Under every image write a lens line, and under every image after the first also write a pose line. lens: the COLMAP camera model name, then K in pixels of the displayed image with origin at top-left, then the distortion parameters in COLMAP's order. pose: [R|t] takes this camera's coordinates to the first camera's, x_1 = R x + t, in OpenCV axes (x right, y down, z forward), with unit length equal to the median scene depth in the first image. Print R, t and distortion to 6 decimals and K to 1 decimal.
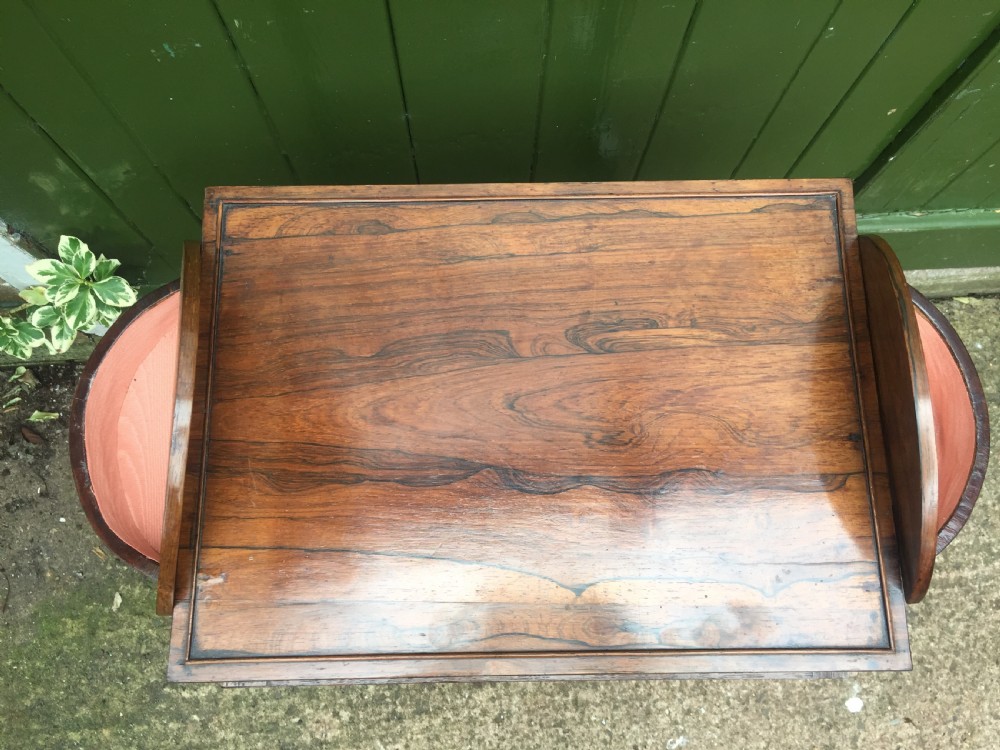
lens RADIAL K [[866.6, 0, 501.4], [0, 866.6, 375.5], [0, 0, 1]] dist [0.076560, -0.119308]
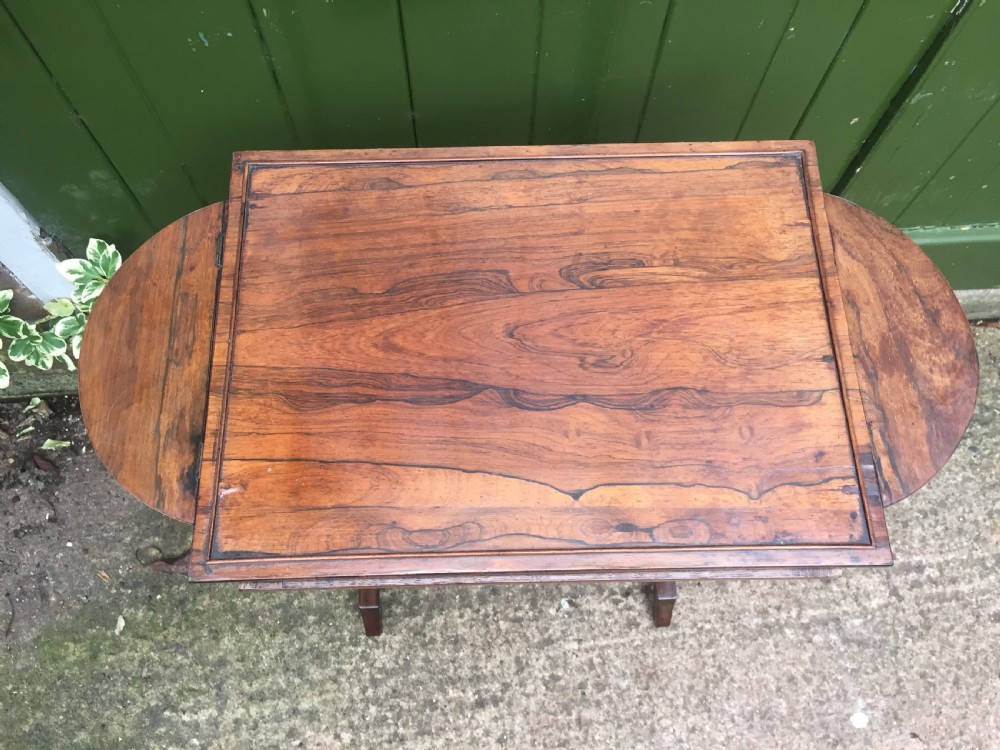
lens RADIAL K [[866.6, 0, 501.8], [0, 866.6, 373.6], [0, 0, 1]] dist [0.076560, -0.119308]
pose [[0.999930, -0.011001, 0.004314, -0.002714], [0.011458, 0.991910, -0.126423, 0.107762], [-0.002888, 0.126464, 0.991967, -0.034318]]
